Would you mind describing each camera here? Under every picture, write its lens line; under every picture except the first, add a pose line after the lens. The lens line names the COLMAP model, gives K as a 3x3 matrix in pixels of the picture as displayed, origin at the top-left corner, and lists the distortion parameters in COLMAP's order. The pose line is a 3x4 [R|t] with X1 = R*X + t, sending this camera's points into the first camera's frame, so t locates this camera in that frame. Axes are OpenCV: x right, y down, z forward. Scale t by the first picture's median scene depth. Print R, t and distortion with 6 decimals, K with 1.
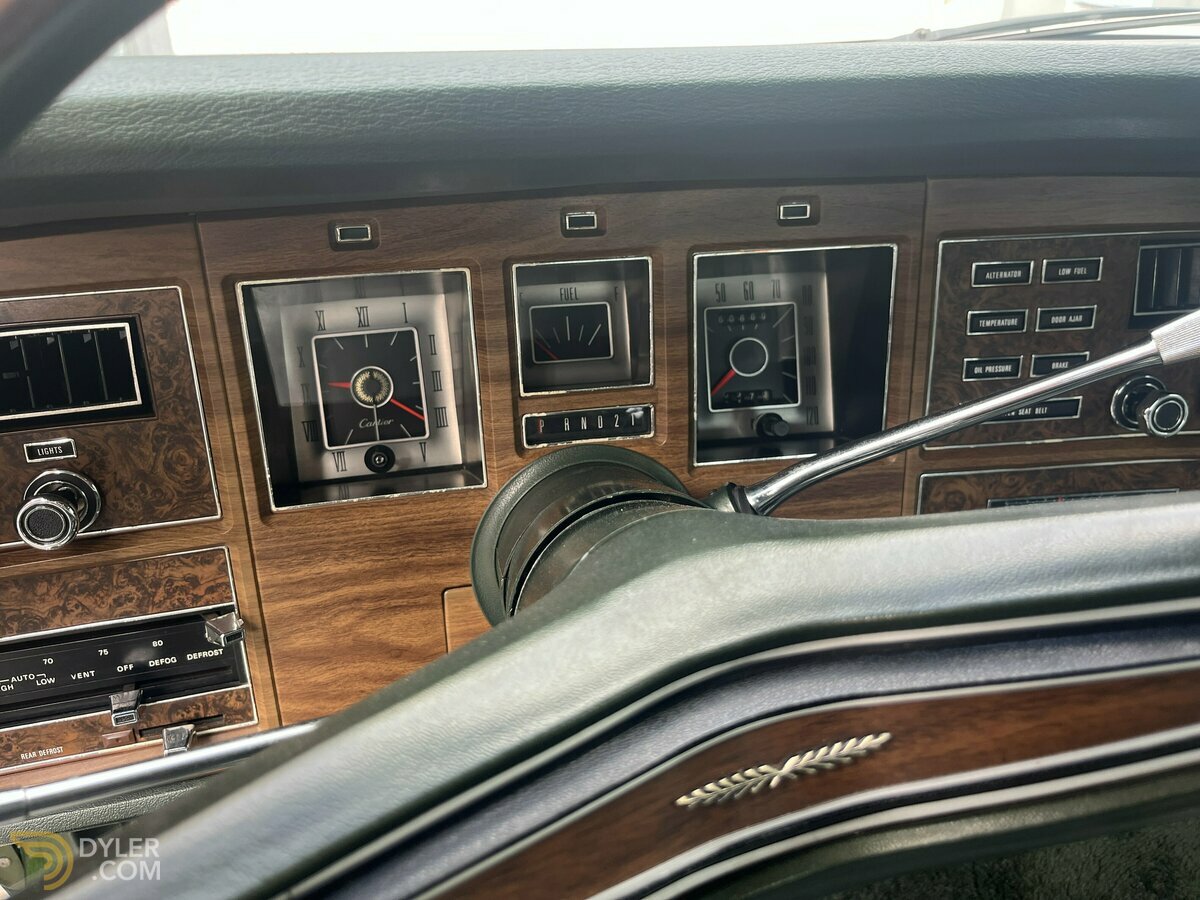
lens RADIAL K [[909.7, 0, 591.8], [0, 909.7, 444.2], [0, 0, 1]] dist [0.008444, -0.007054]
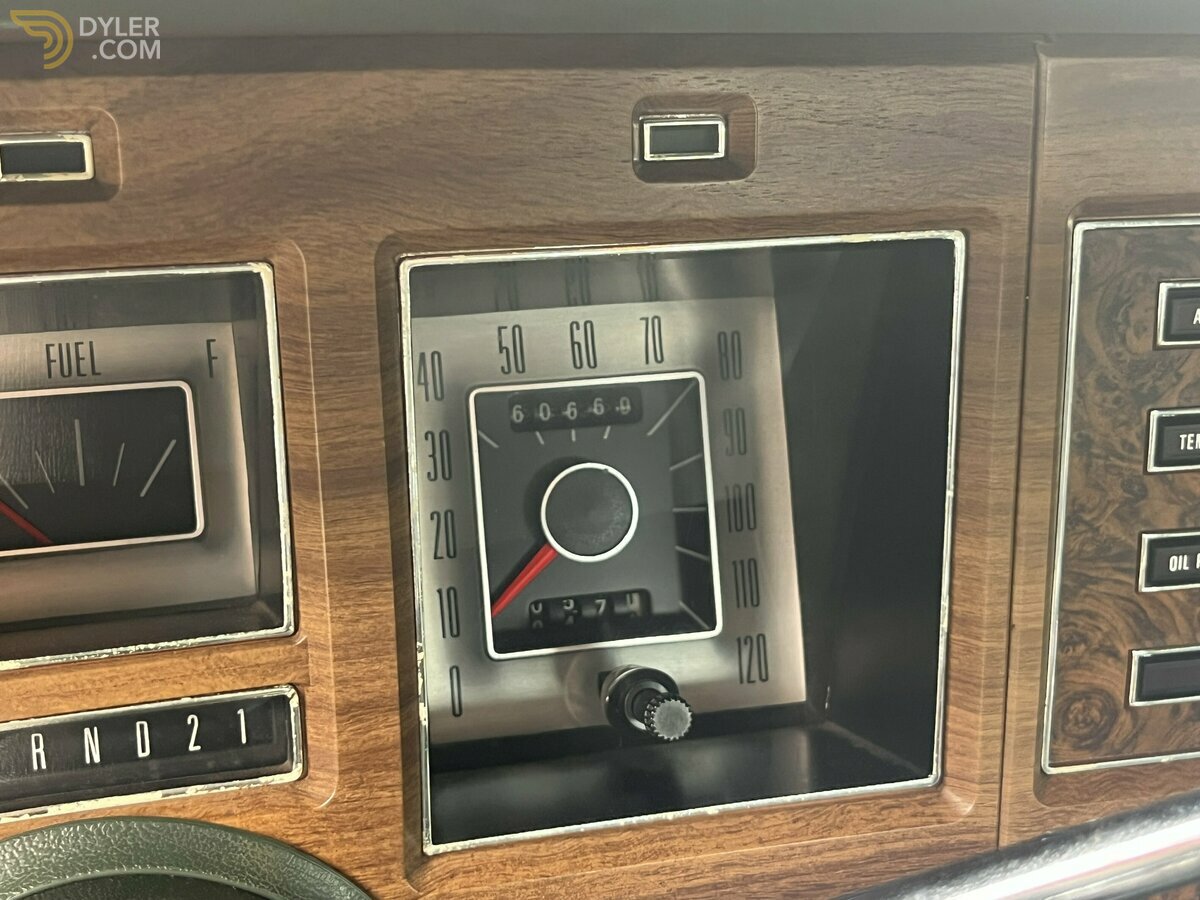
lens RADIAL K [[1594.5, 0, 603.4], [0, 1594.5, 453.7], [0, 0, 1]] dist [0.066033, 0.000000]
pose [[0.990315, -0.012066, 0.138316, 0.099355], [0.021004, 0.997771, -0.063342, -0.090706], [-0.137243, 0.065633, 0.988361, 0.379198]]
